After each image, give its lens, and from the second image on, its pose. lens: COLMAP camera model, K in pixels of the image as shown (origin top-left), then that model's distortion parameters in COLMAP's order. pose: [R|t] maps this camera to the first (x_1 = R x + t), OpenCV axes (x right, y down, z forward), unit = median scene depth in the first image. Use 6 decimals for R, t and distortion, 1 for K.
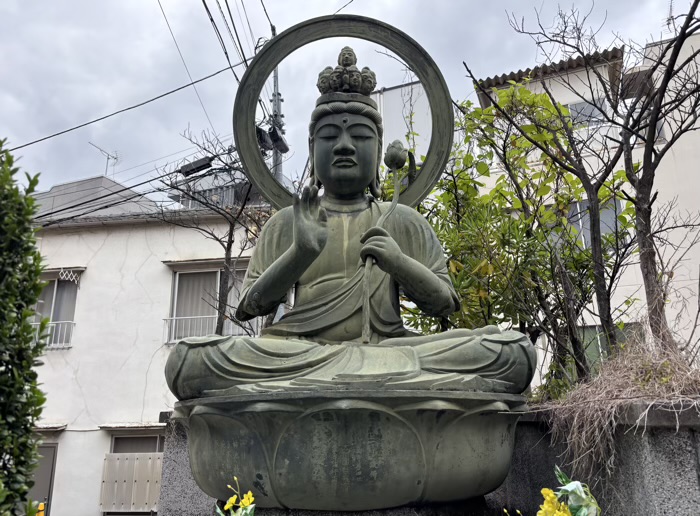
lens RADIAL K [[537.1, 0, 342.7], [0, 537.1, 248.9], [0, 0, 1]] dist [0.045107, -0.000863]
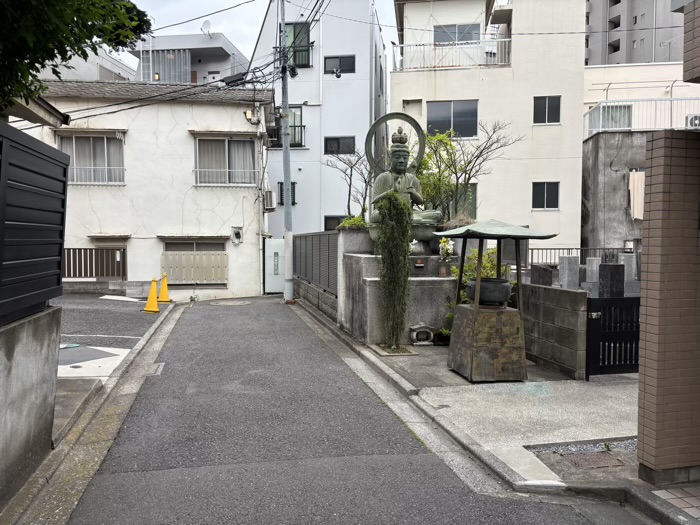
lens RADIAL K [[530.0, 0, 360.8], [0, 530.0, 257.4], [0, 0, 1]] dist [0.074278, -0.099426]
pose [[0.960480, 0.000935, 0.278348, -1.300977], [-0.092059, 0.944787, 0.314487, -0.688793], [-0.262686, -0.327683, 0.907535, -2.555622]]
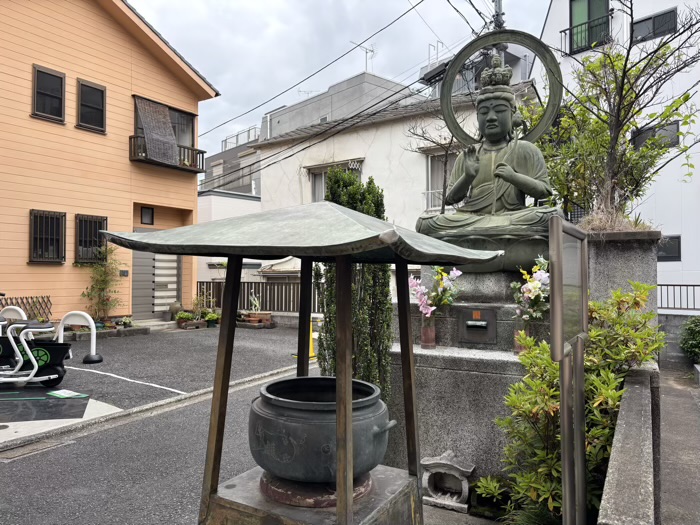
lens RADIAL K [[530.0, 0, 360.8], [0, 530.0, 257.4], [0, 0, 1]] dist [0.074278, -0.099426]
pose [[0.903062, -0.004733, -0.429483, 0.403316], [0.119780, 0.963044, 0.241245, -0.219581], [0.412470, -0.269302, 0.870256, -1.049165]]
